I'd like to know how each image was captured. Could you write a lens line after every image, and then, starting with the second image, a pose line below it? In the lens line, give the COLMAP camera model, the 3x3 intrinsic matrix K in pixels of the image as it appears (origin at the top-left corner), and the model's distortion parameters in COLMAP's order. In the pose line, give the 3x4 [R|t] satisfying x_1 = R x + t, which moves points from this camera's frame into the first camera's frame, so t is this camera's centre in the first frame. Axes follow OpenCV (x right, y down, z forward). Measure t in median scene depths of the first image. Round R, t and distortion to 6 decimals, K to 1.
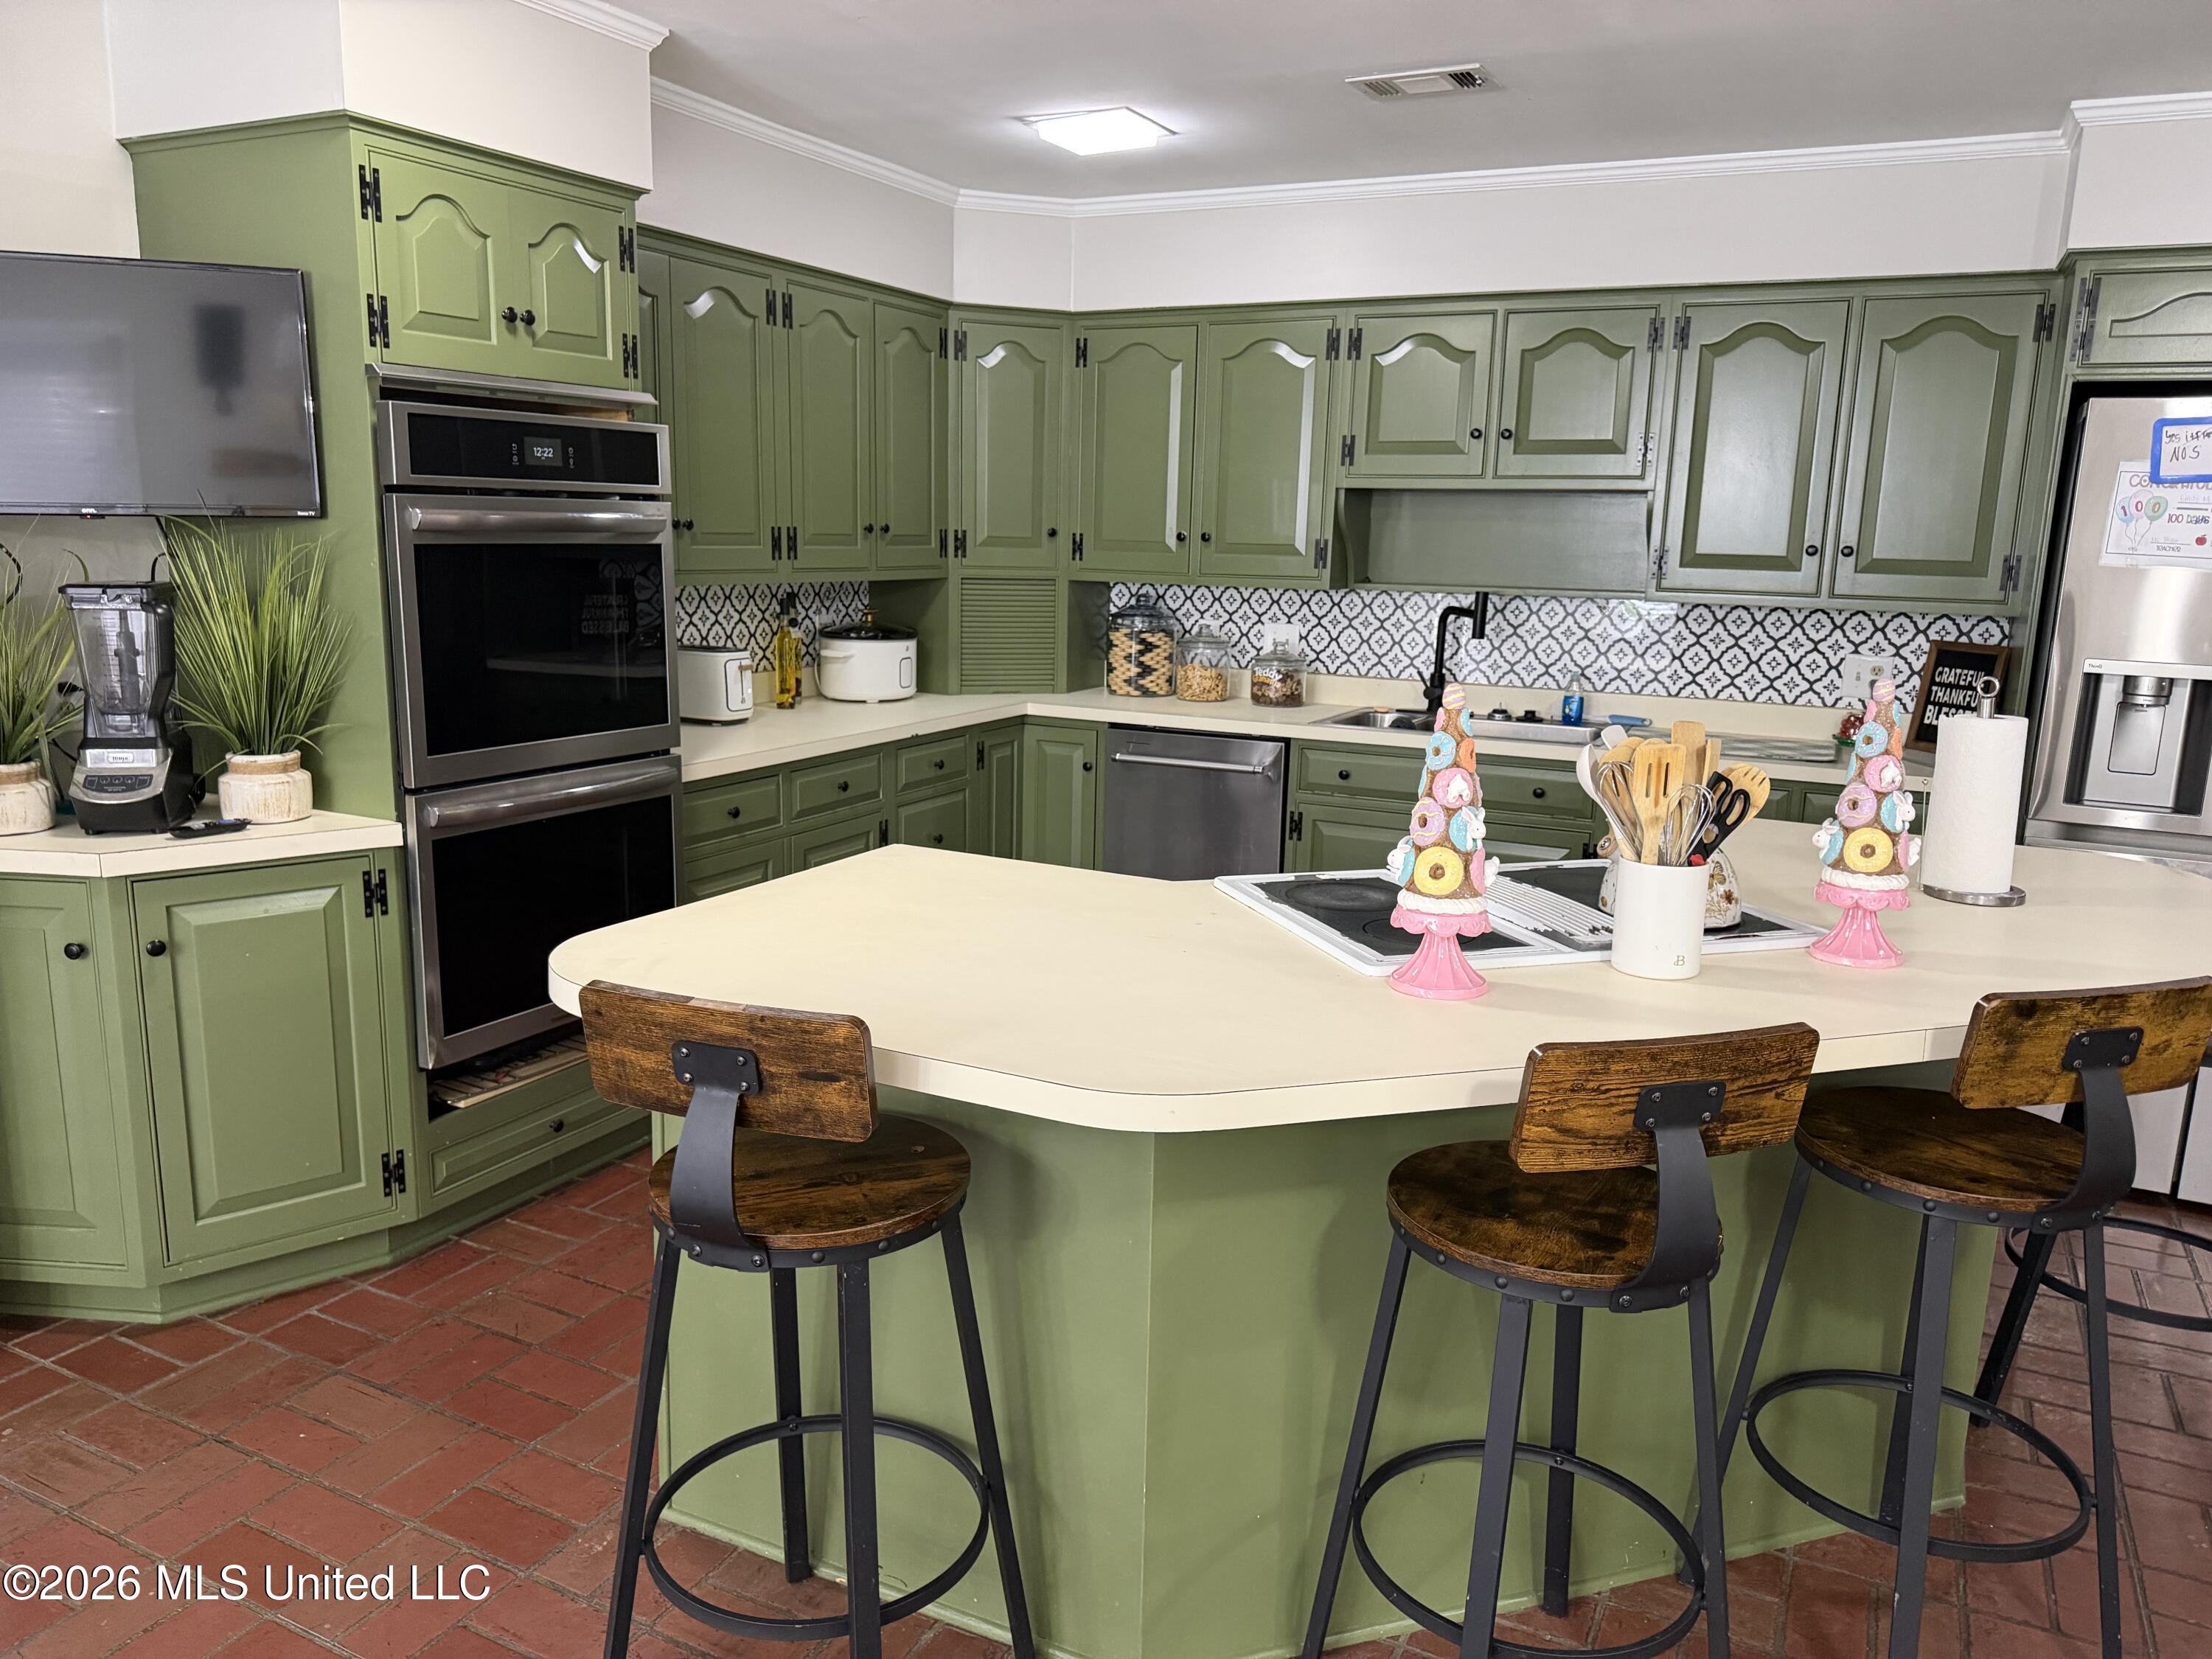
lens RADIAL K [[1581.8, 0, 1138.3], [0, 1581.8, 832.2], [0, 0, 1]] dist [0.094831, -0.145557]
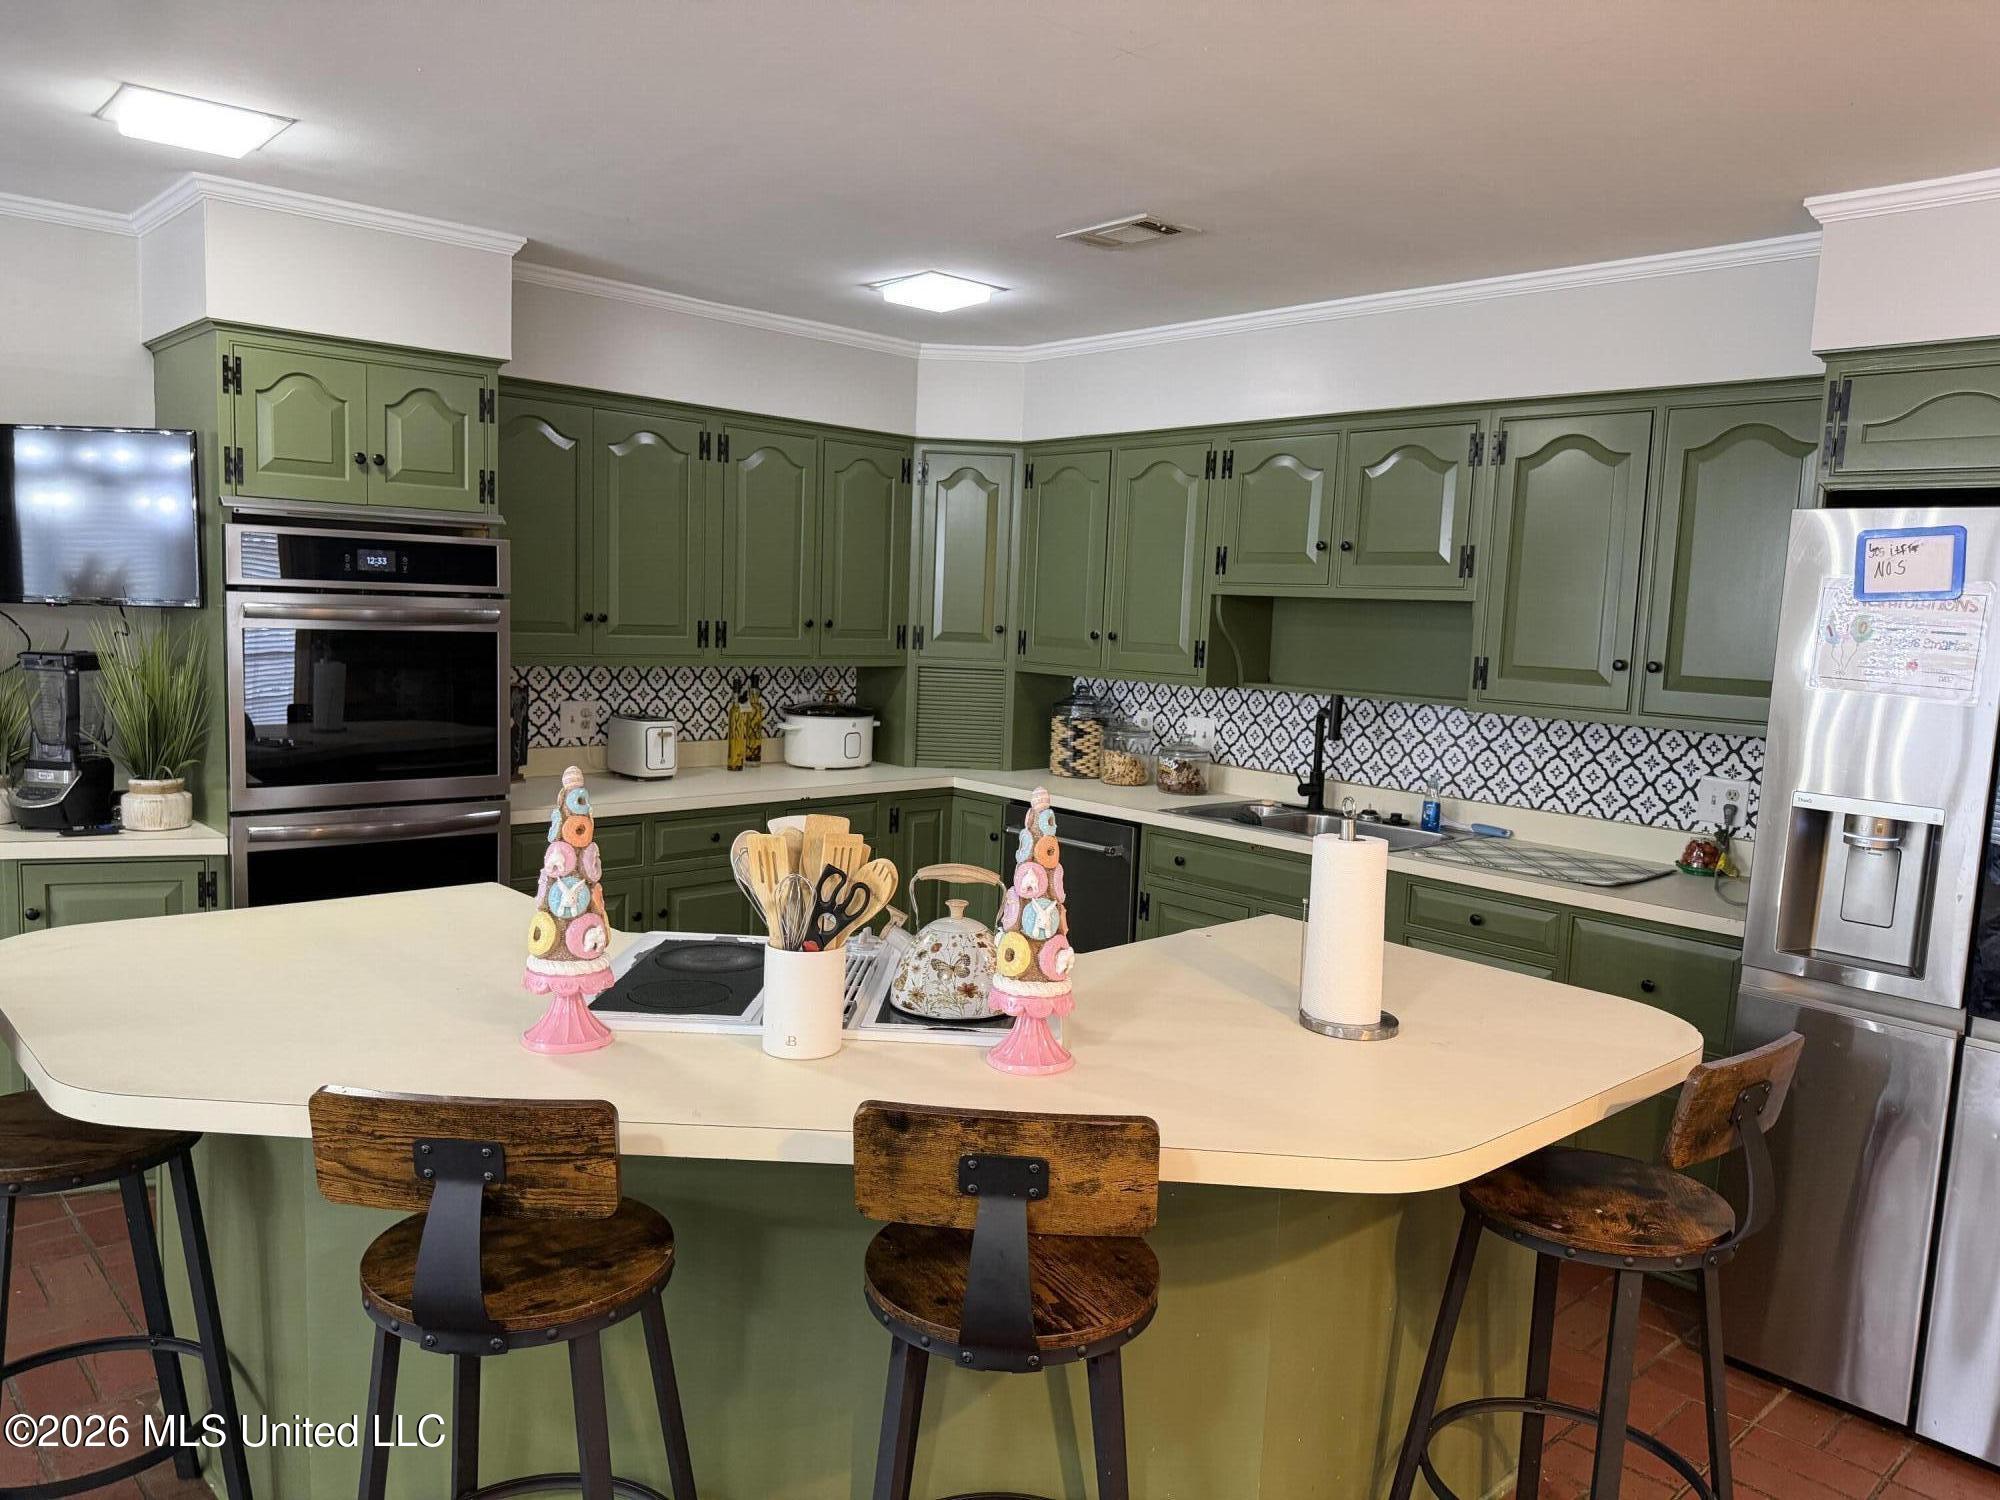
lens RADIAL K [[1407.8, 0, 993.4], [0, 1407.8, 752.6], [0, 0, 1]] dist [0.108293, -0.201942]
pose [[0.935768, 0.050442, -0.348989, 0.341543], [-0.084420, 0.992981, -0.082839, -0.019922], [0.342360, 0.106980, 0.933458, 0.074383]]
